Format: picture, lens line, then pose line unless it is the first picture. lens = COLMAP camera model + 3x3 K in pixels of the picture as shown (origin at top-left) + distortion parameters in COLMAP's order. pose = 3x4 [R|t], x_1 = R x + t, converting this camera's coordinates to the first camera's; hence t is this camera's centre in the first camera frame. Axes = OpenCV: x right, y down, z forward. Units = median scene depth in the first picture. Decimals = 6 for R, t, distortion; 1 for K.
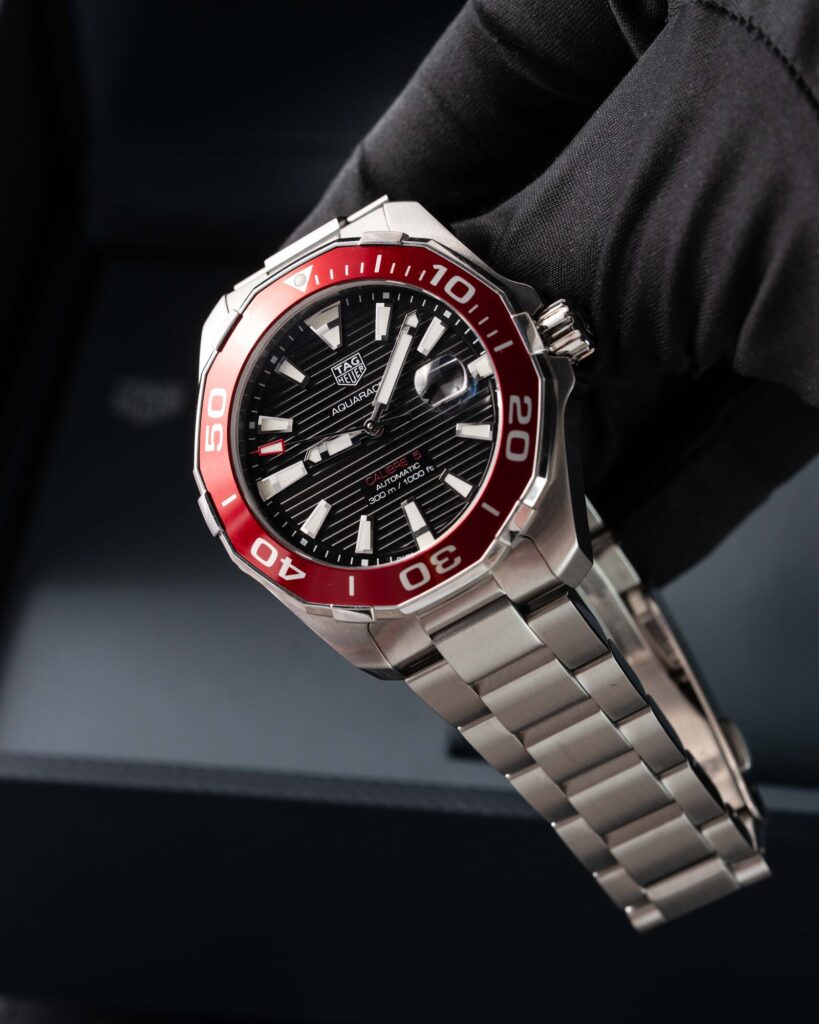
lens RADIAL K [[4299.6, 0, 410.5], [0, 4299.6, 510.1], [0, 0, 1]] dist [-0.060198, 0.000000]
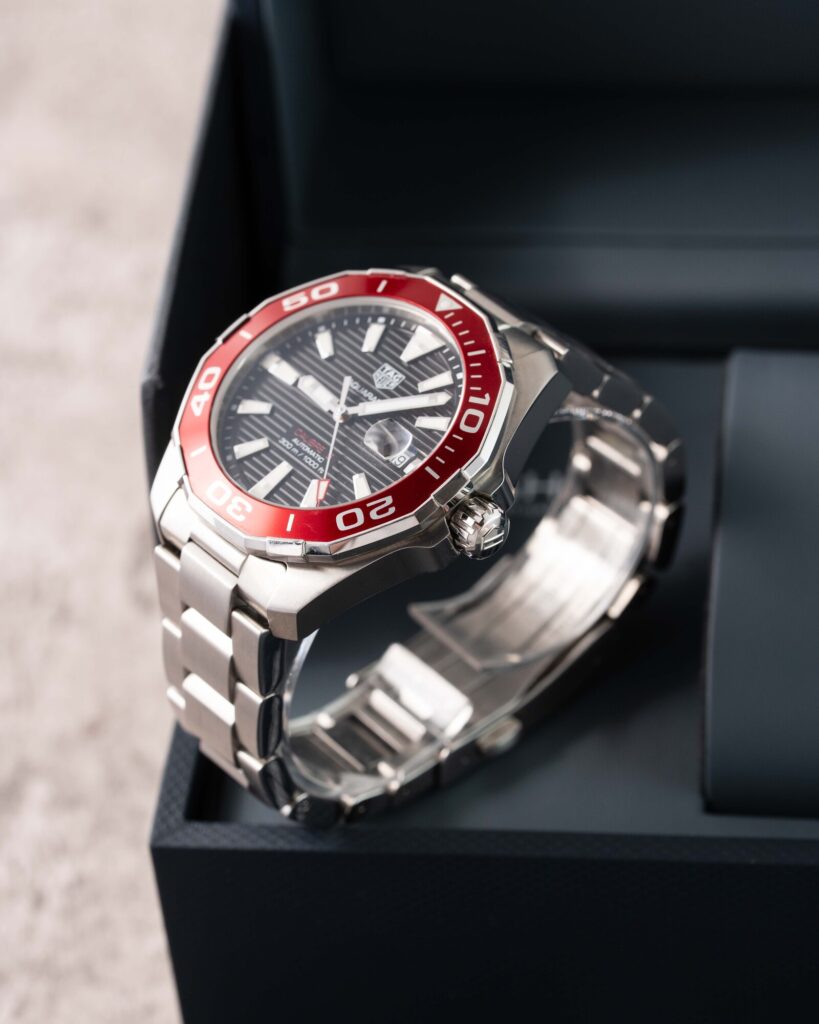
lens RADIAL K [[4299.6, 0, 409.3], [0, 4299.6, 510.3], [0, 0, 1]] dist [-0.060198, 0.000000]
pose [[0.359991, 0.877382, -0.317188, 0.369846], [-0.885140, 0.428641, 0.181091, -0.224061], [0.294846, 0.215565, 0.930912, -0.013265]]
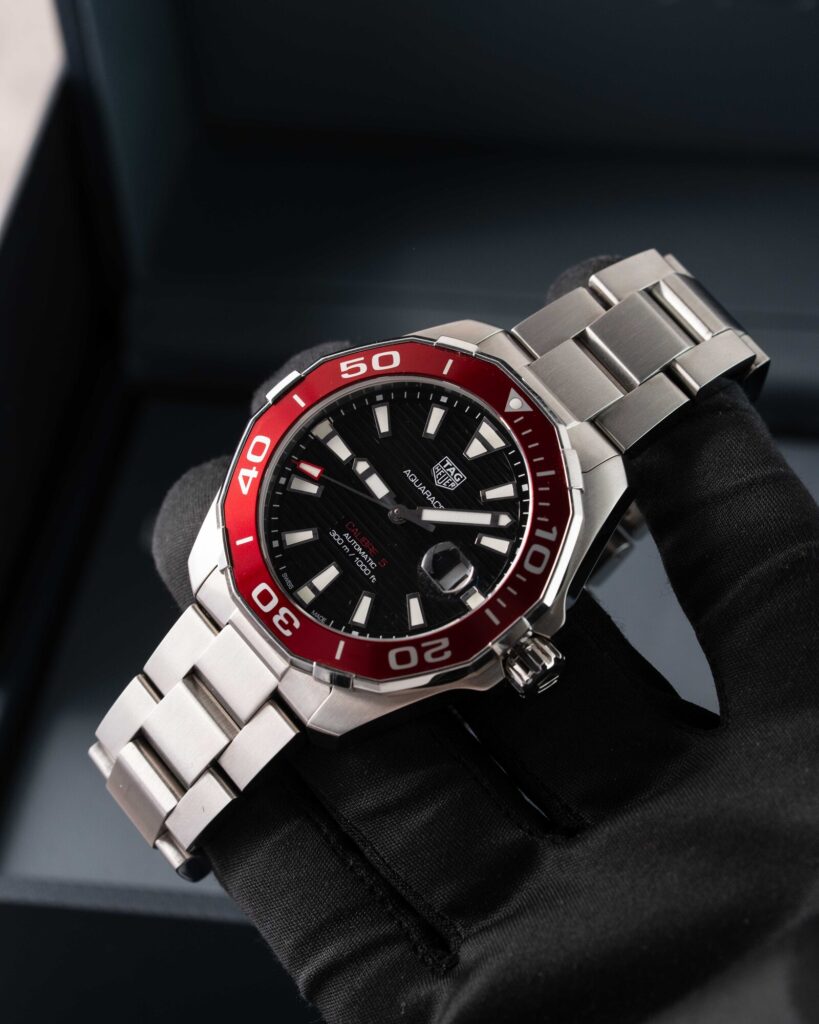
lens RADIAL K [[4299.6, 0, 411.7], [0, 4299.6, 513.8], [0, 0, 1]] dist [-0.060198, 0.000000]
pose [[0.297300, 0.954723, 0.010825, -0.019190], [-0.925253, 0.285288, 0.250035, -0.285512], [0.235626, -0.084352, 0.968176, -0.012985]]
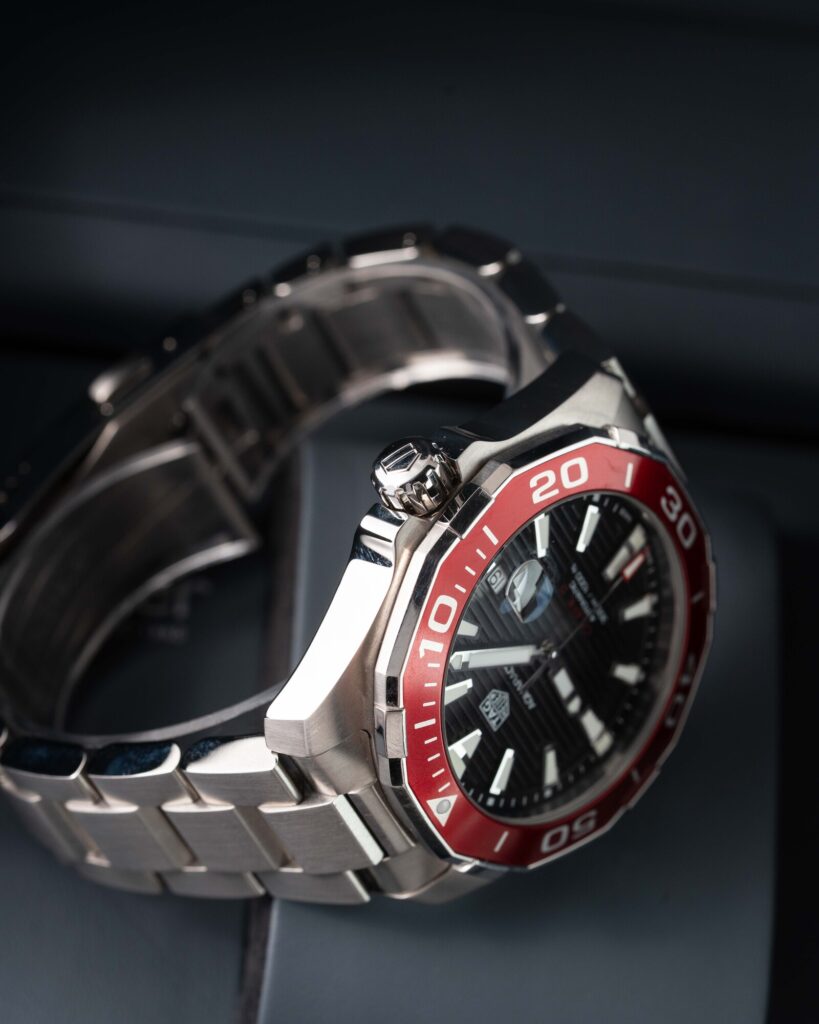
lens RADIAL K [[4299.6, 0, 409.4], [0, 4299.6, 513.1], [0, 0, 1]] dist [-0.060198, 0.000000]
pose [[-0.350039, -0.921280, -0.169455, 0.168701], [0.624203, -0.364288, 0.691133, -0.609030], [-0.698458, 0.136150, 0.702581, 0.428500]]
